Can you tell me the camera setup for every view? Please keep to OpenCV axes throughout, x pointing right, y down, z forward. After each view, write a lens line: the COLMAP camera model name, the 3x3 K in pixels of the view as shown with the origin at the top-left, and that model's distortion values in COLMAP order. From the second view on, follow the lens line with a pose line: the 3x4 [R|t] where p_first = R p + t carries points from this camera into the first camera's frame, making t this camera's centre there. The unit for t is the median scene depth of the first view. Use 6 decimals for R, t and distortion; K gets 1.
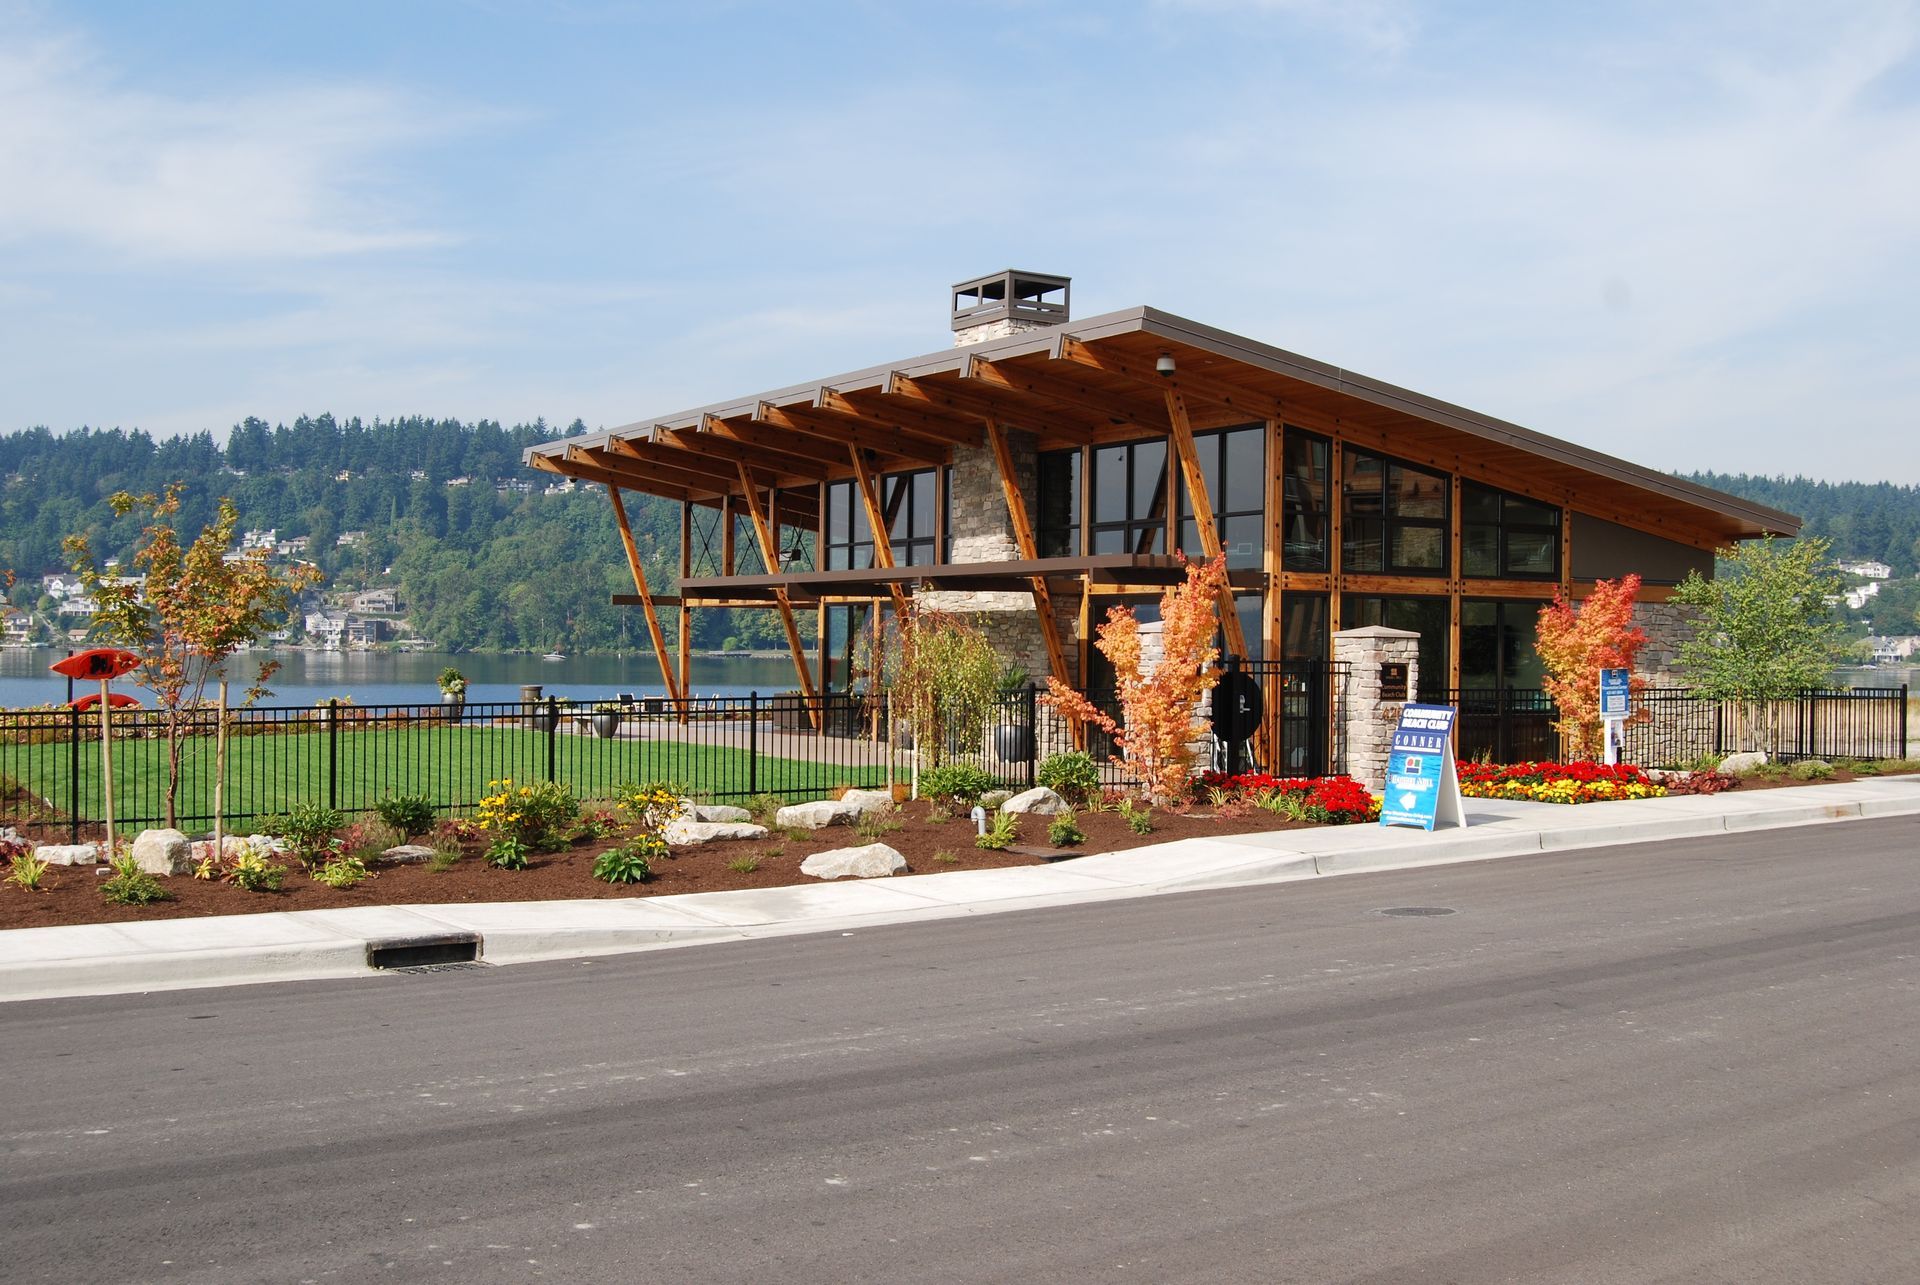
lens RADIAL K [[2259.3, 0, 960.8], [0, 2259.3, 642.2], [0, 0, 1]] dist [-0.208642, 0.012491]
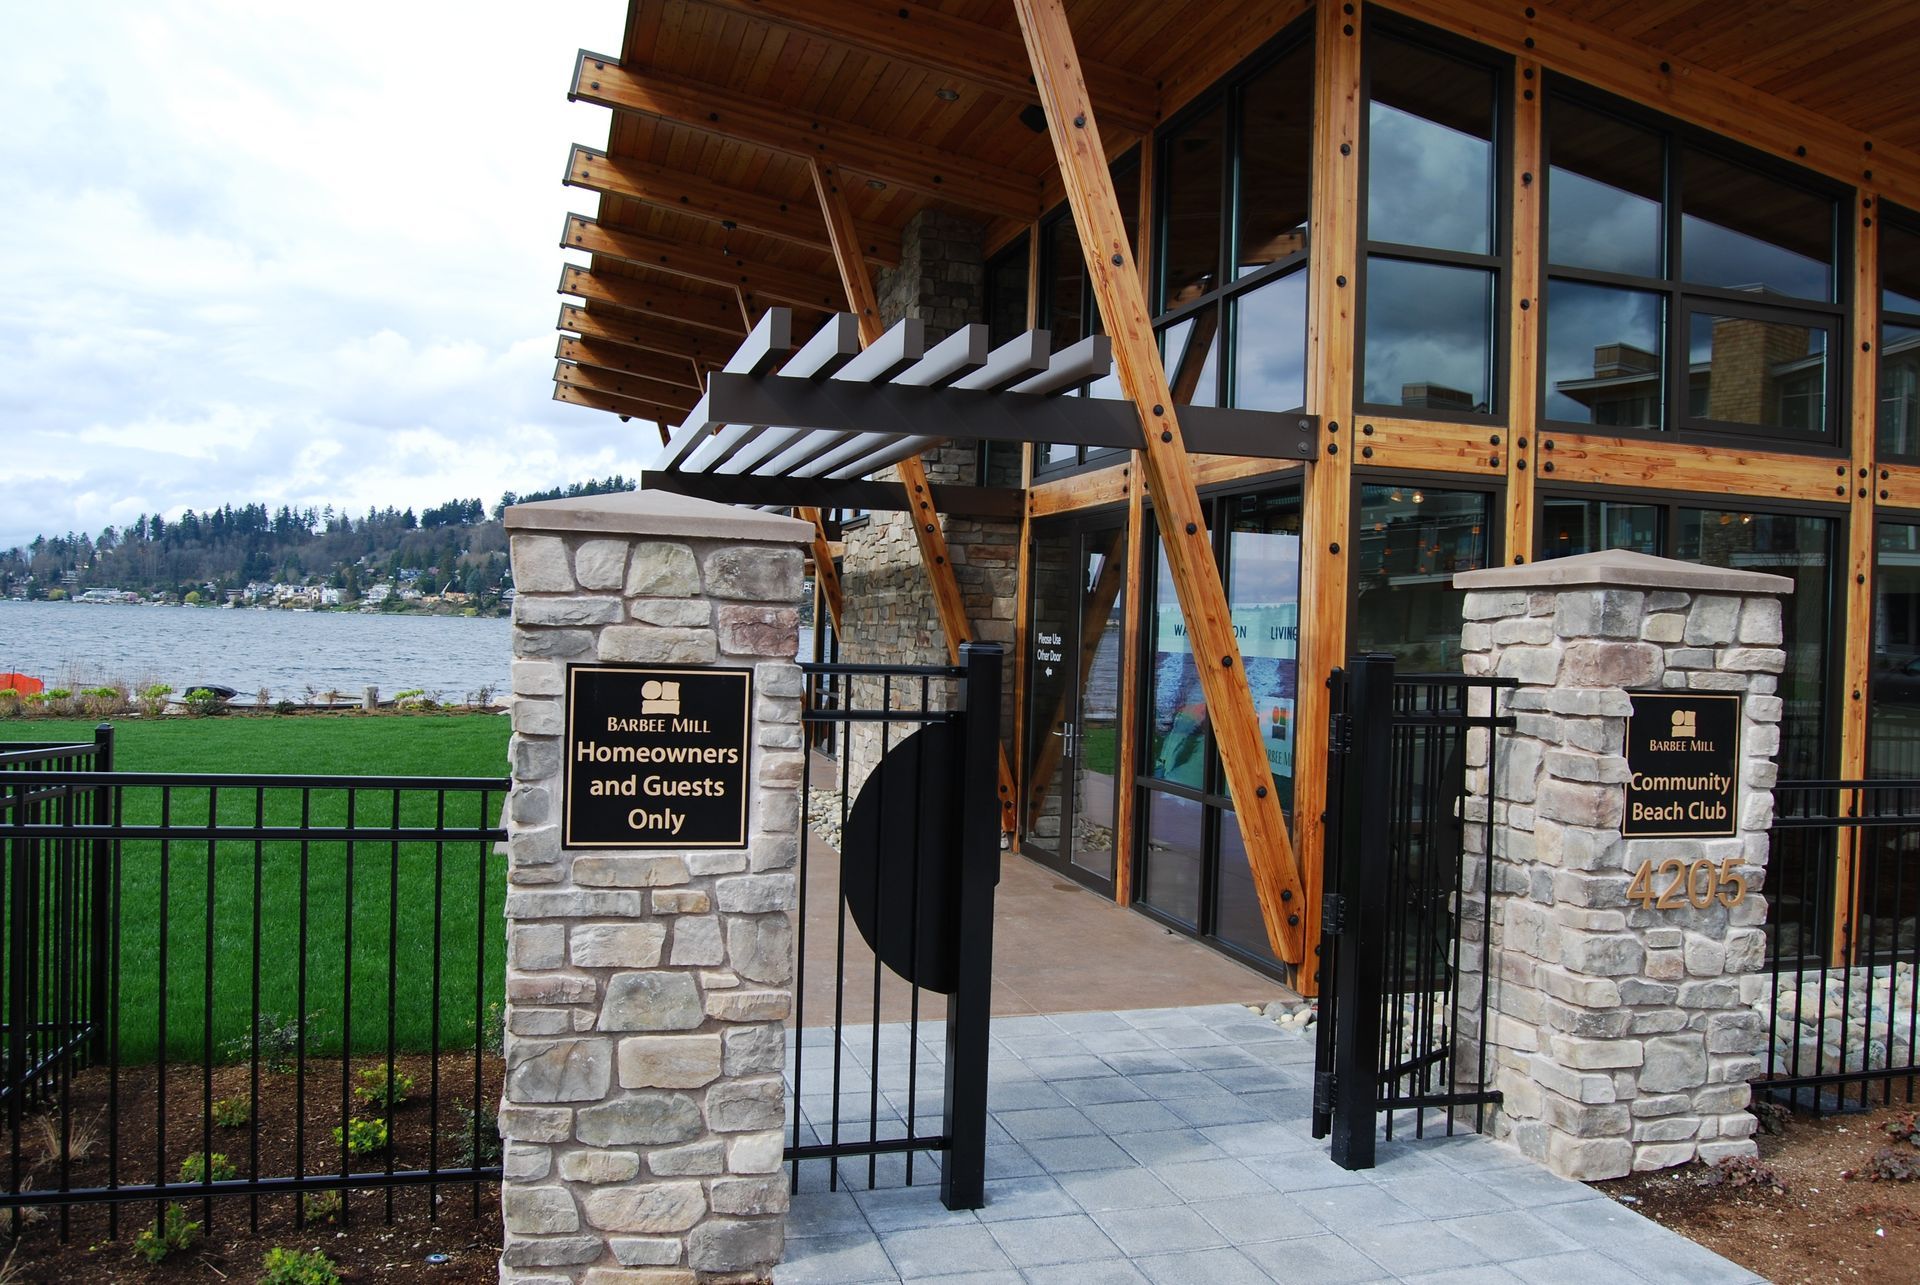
lens RADIAL K [[1501.5, 0, 987.3], [0, 1501.5, 635.8], [0, 0, 1]] dist [-0.090360, 0.007922]
pose [[0.966438, 0.020359, -0.256091, 0.157480], [-0.019877, 0.999792, 0.004471, 0.003913], [0.256129, 0.000770, 0.966642, 0.808406]]
